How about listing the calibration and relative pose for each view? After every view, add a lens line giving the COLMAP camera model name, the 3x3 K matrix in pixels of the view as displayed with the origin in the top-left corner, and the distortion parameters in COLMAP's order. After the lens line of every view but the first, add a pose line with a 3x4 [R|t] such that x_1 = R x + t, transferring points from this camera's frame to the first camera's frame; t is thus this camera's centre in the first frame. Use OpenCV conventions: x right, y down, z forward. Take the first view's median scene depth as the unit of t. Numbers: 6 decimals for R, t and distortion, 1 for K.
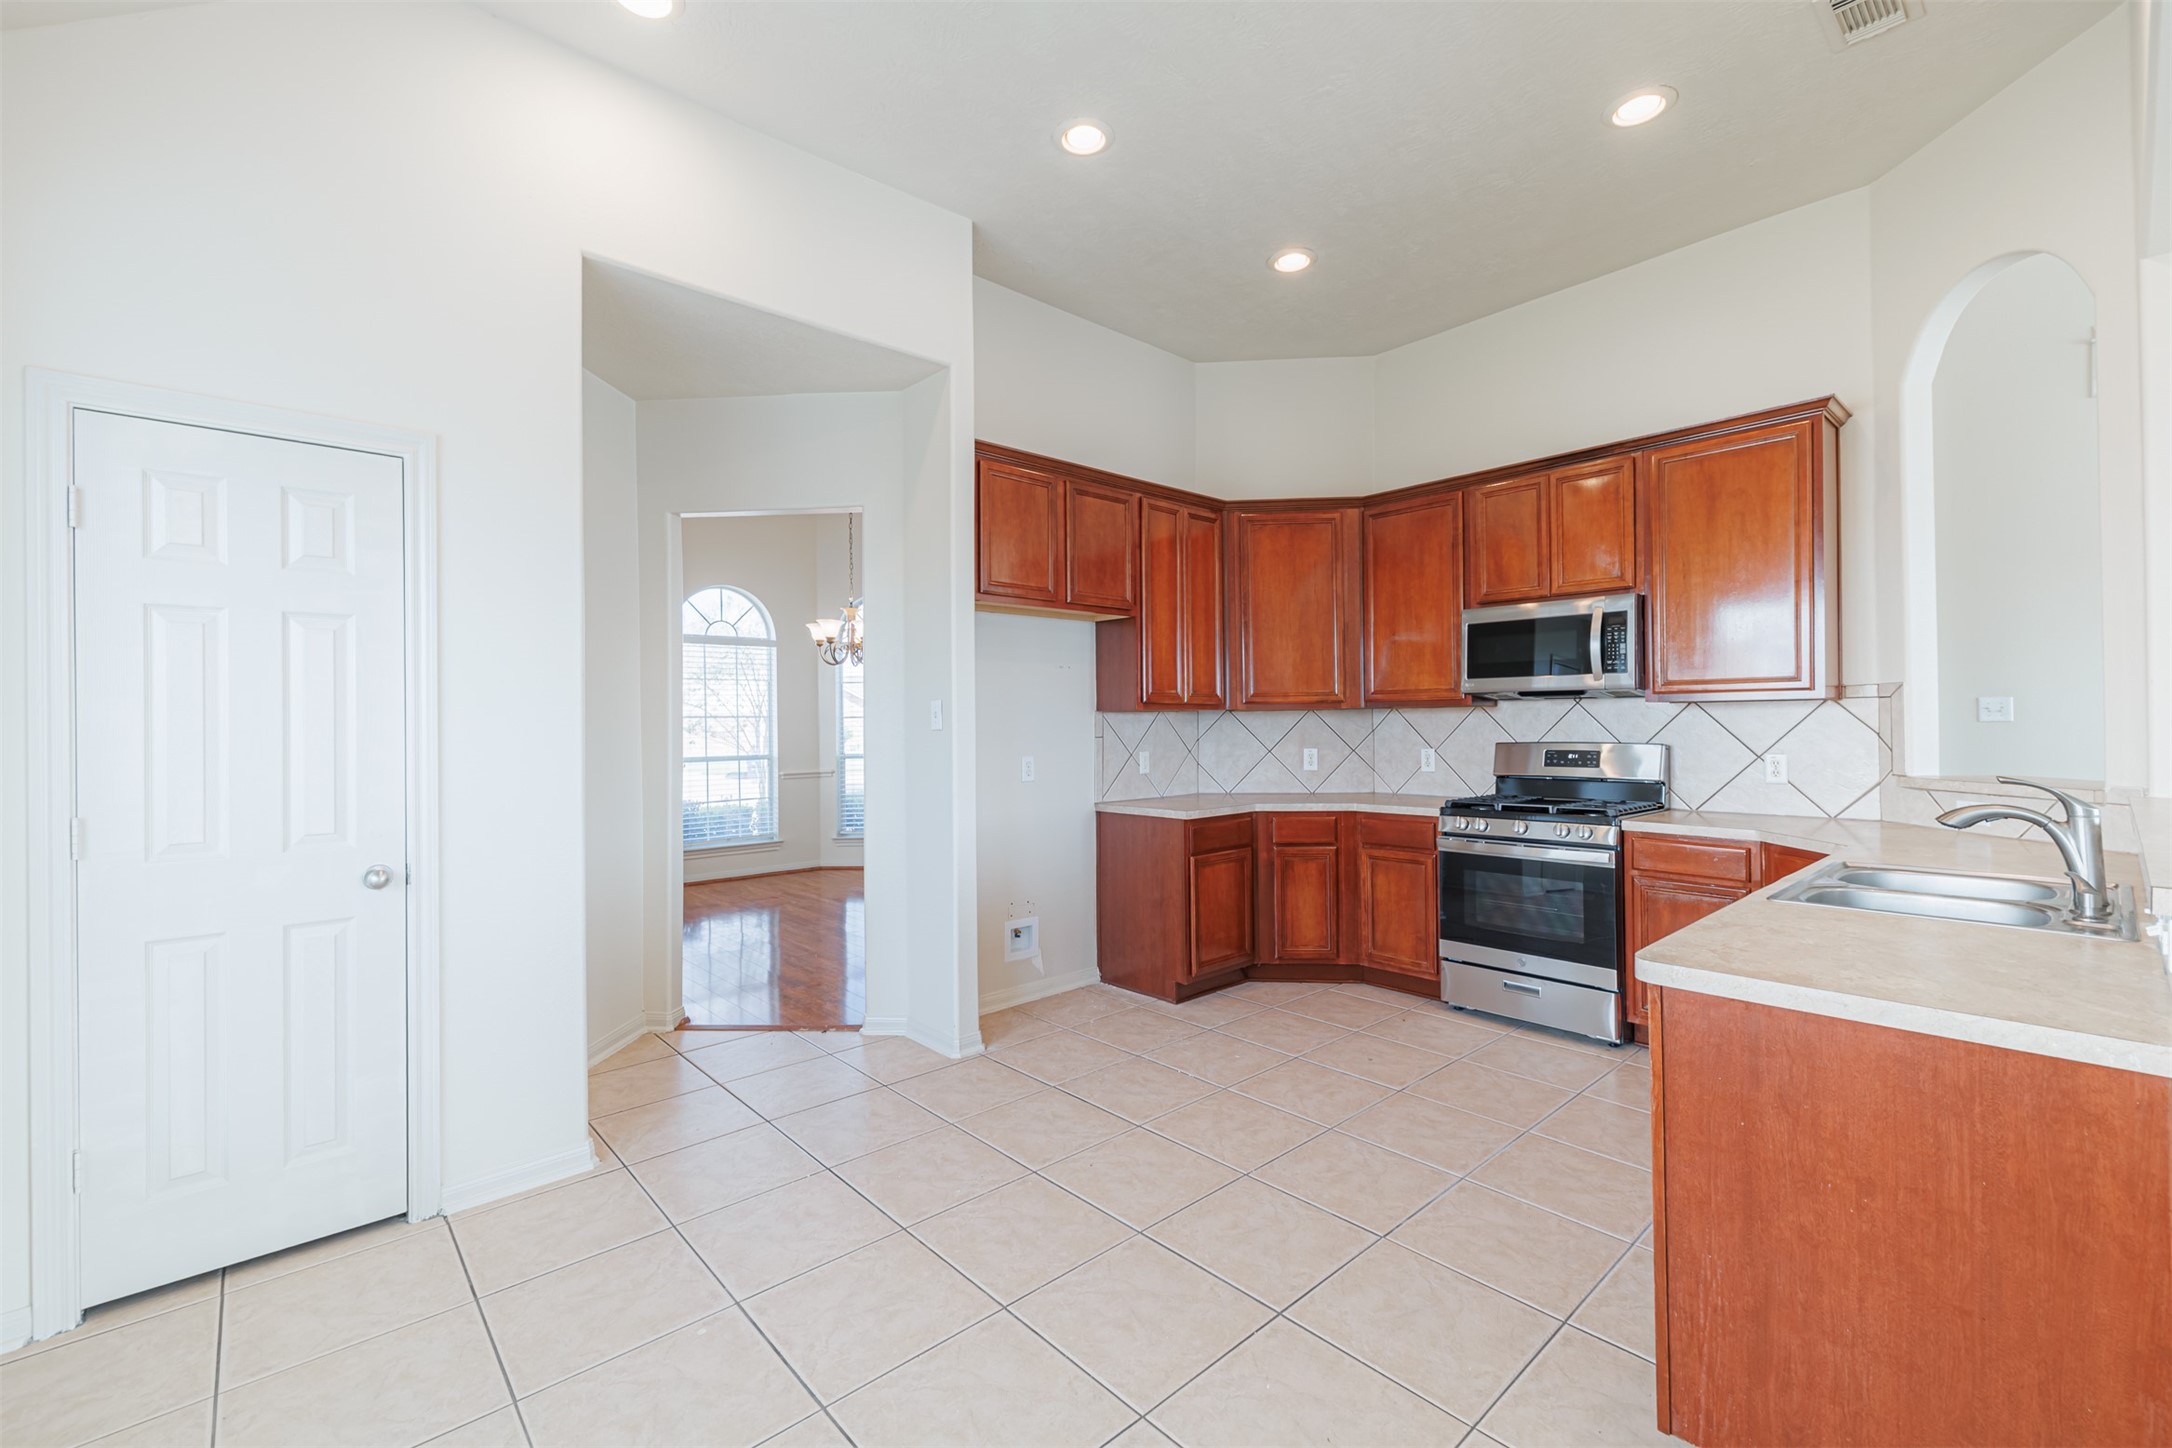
lens RADIAL K [[911.1, 0, 1088.8], [0, 911.1, 720.8], [0, 0, 1]] dist [0.010917, -0.003139]
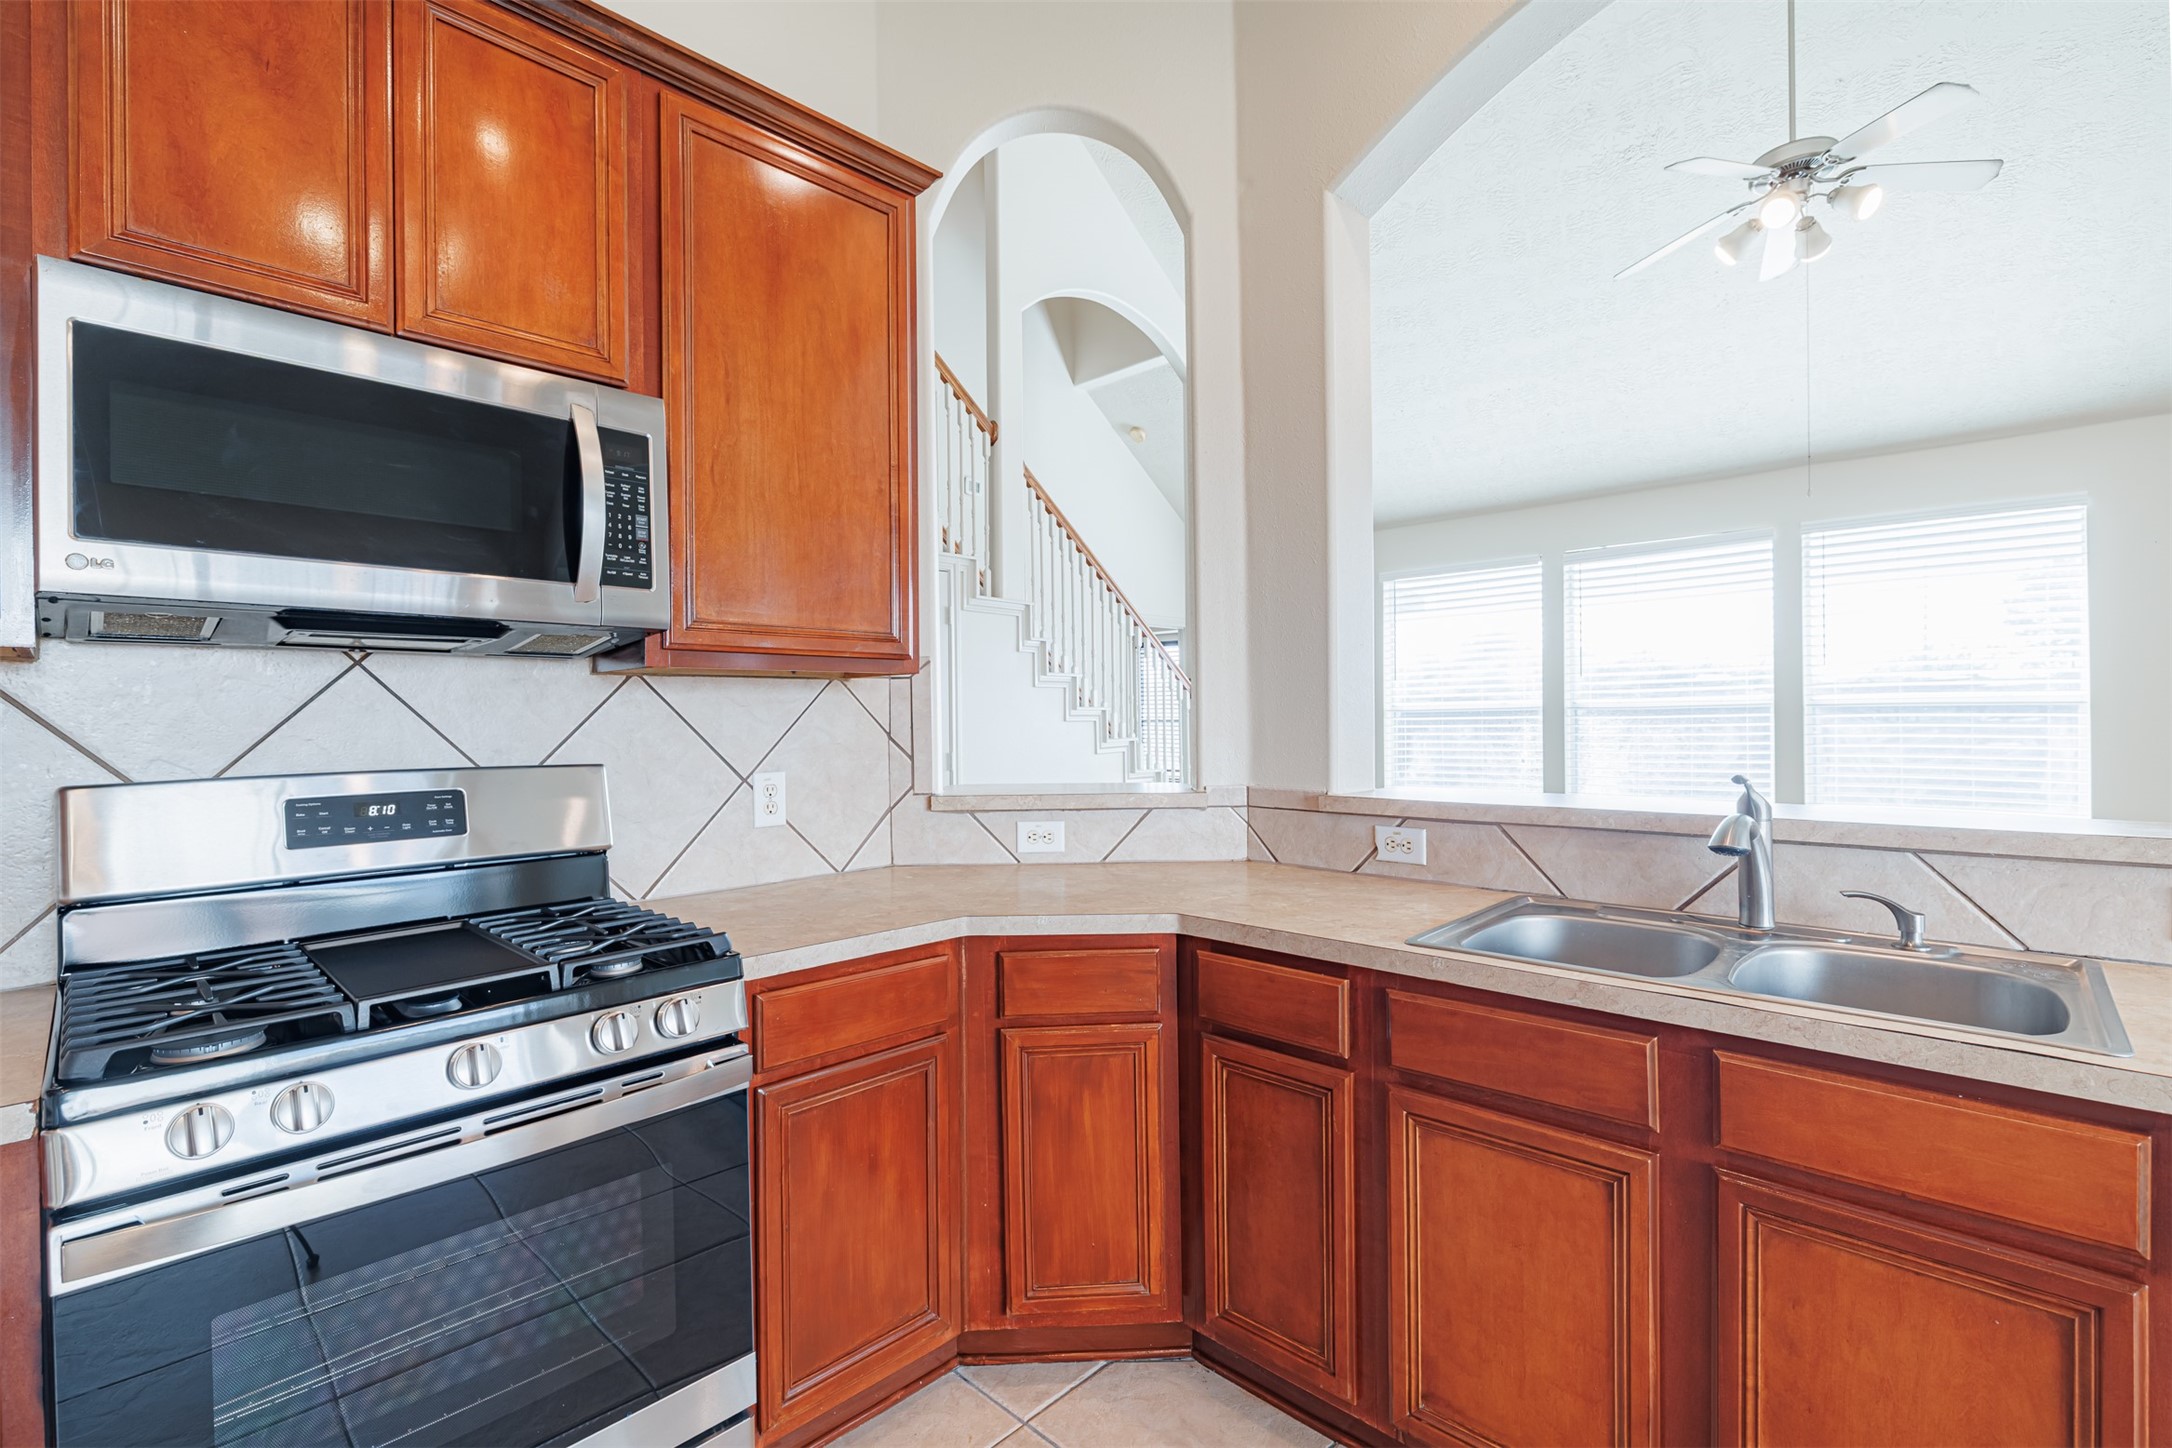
lens RADIAL K [[974.5, 0, 1090.4], [0, 974.5, 718.4], [0, 0, 1]] dist [0.000978, 0.000122]
pose [[-0.072540, 0.009323, 0.997322, 0.127464], [0.010003, 0.999913, -0.008619, 0.008785], [-0.997315, 0.009351, -0.072626, 0.738668]]
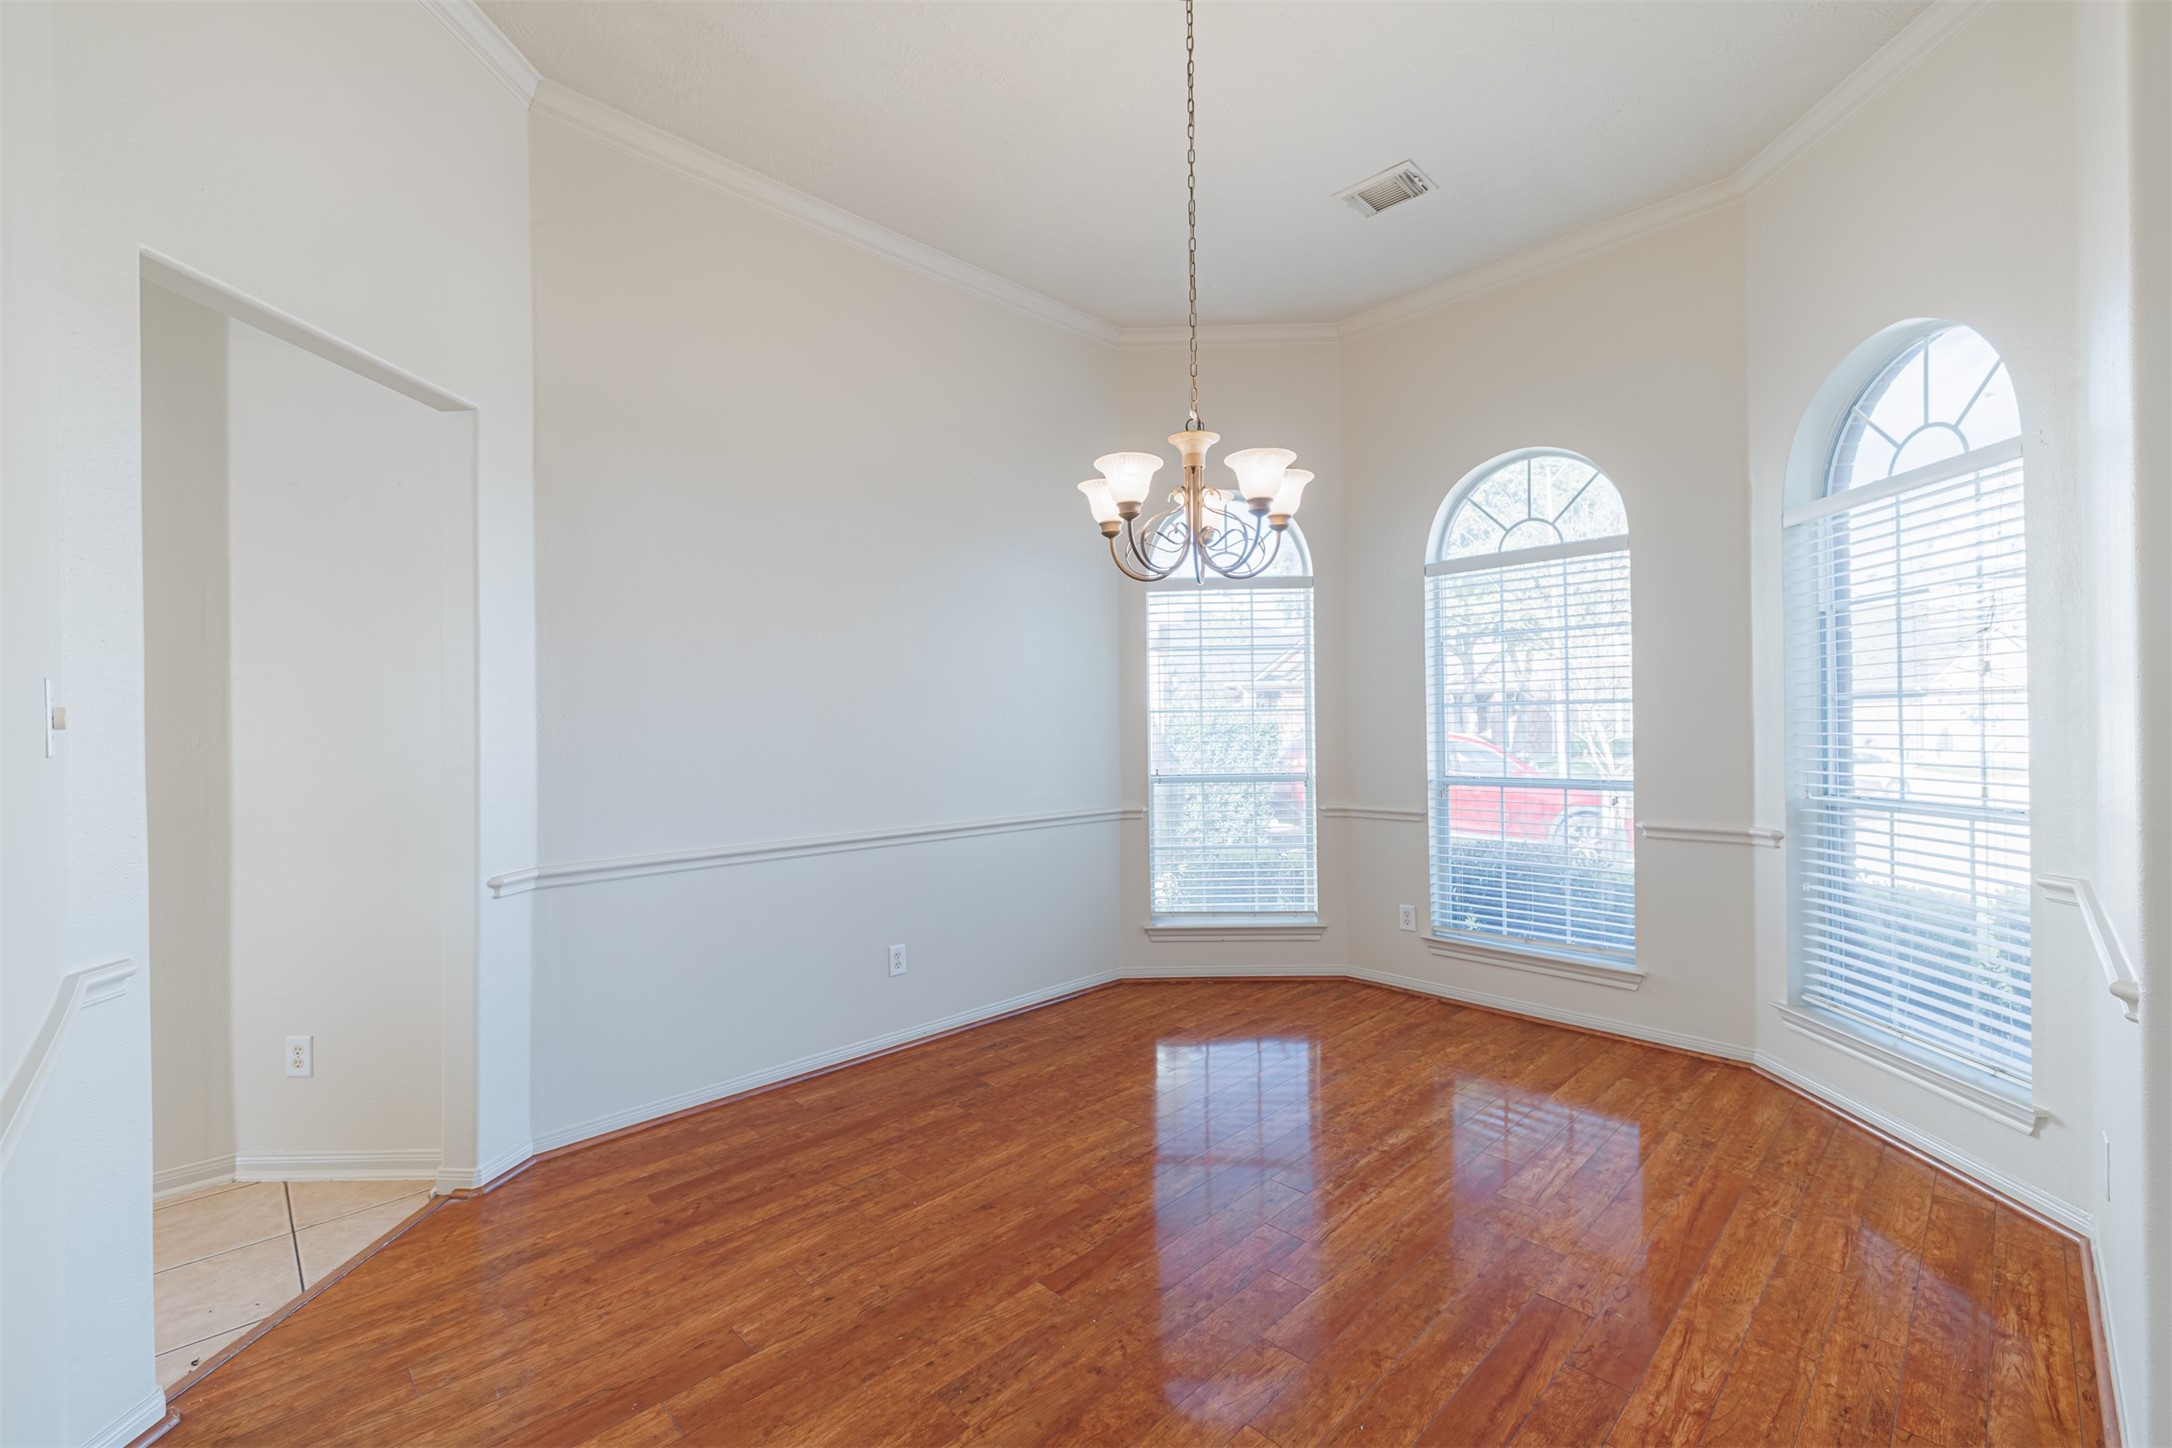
lens RADIAL K [[911.1, 0, 1083.1], [0, 911.1, 719.0], [0, 0, 1]] dist [0.010917, -0.003139]
pose [[0.029229, 0.009375, -0.999529, 0.210381], [0.013781, 0.999857, 0.009781, -0.005556], [0.999478, -0.014060, 0.029095, 1.329534]]
